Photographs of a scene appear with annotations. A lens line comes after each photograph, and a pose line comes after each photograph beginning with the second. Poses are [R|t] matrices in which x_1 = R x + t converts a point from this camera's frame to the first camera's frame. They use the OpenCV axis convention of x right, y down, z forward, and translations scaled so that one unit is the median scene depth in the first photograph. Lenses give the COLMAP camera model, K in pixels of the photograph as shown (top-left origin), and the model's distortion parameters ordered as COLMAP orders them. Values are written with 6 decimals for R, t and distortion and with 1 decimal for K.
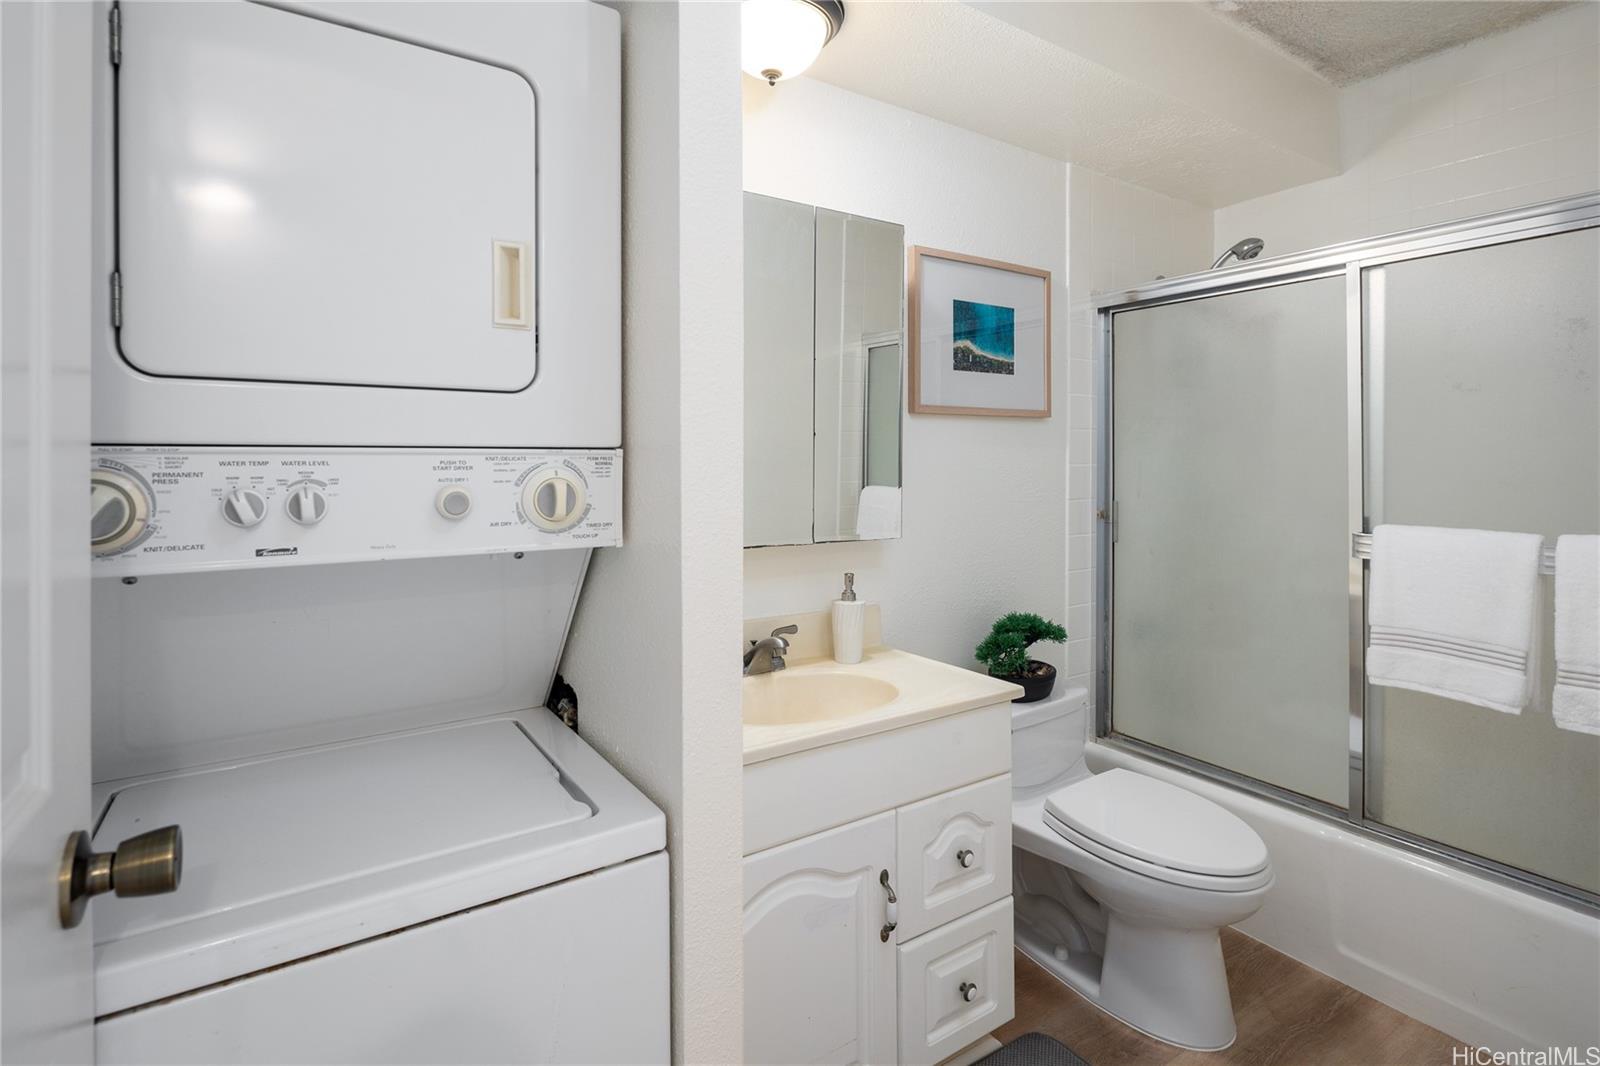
lens RADIAL K [[793.0, 0, 805.2], [0, 793.0, 471.0], [0, 0, 1]] dist [-0.001110, -0.001887]
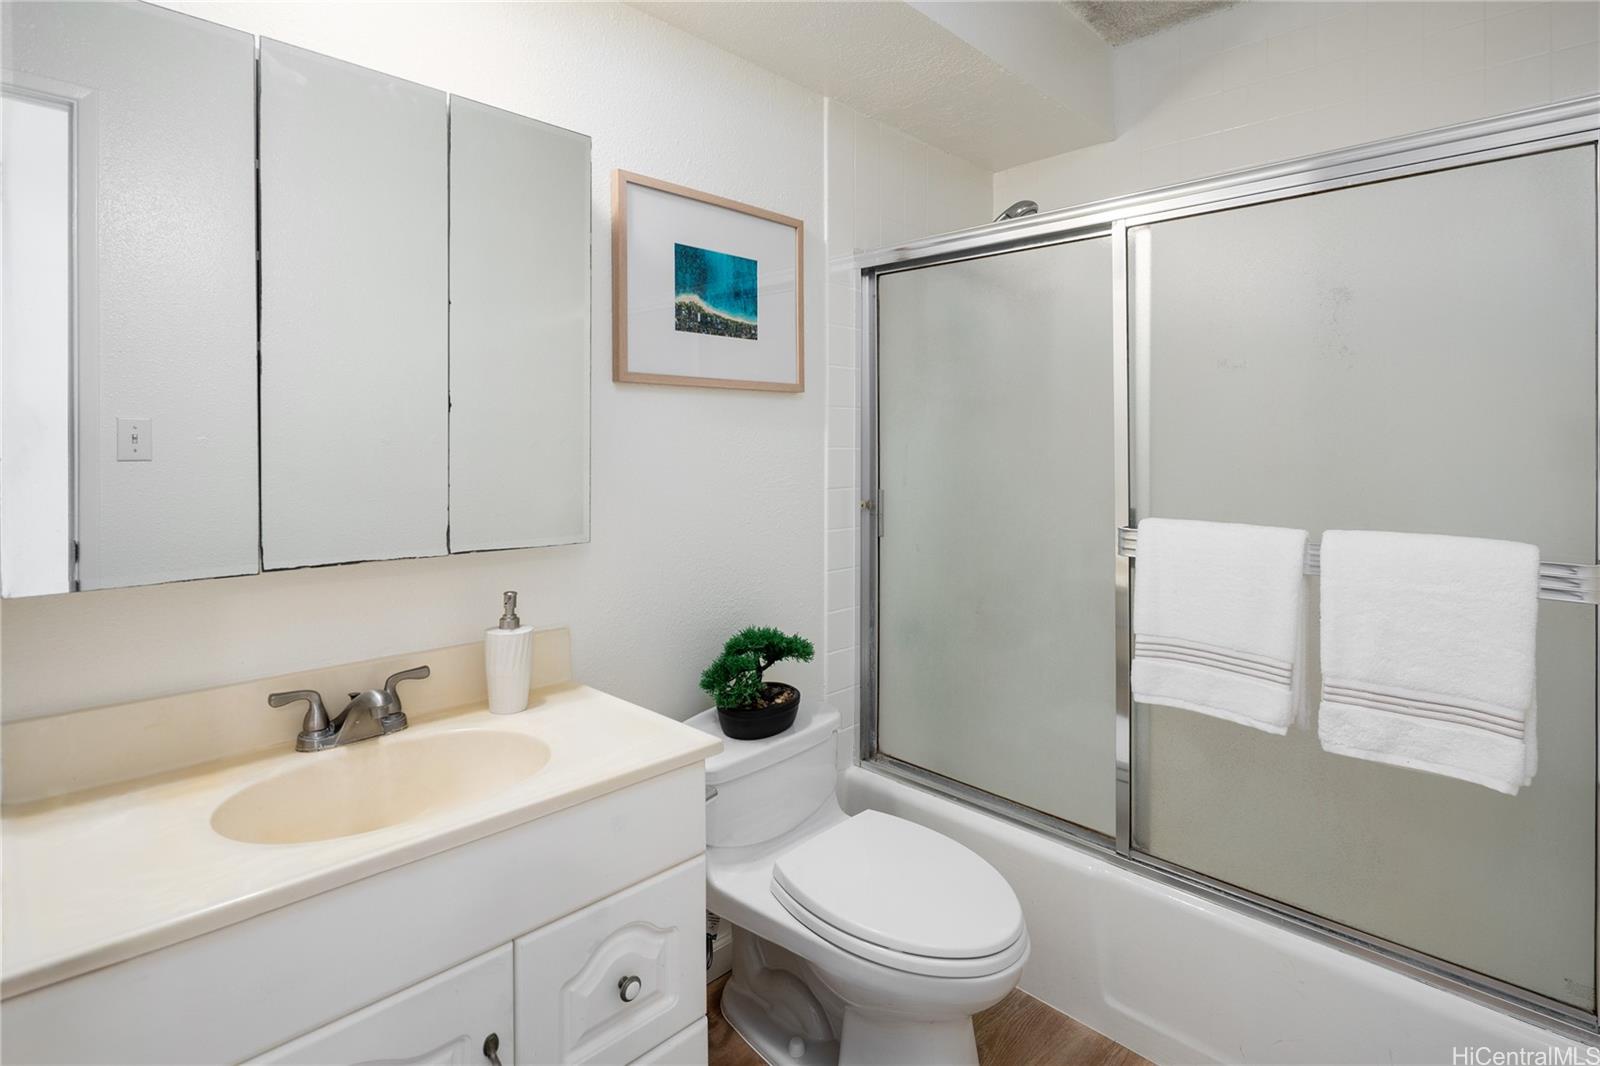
lens RADIAL K [[798.4, 0, 796.4], [0, 798.4, 446.0], [0, 0, 1]] dist [-0.001880, 0.000252]
pose [[0.981155, 0.005330, 0.193147, 0.159471], [-0.003752, 0.999957, -0.008532, -0.003099], [-0.193184, 0.007646, 0.981133, 0.188223]]
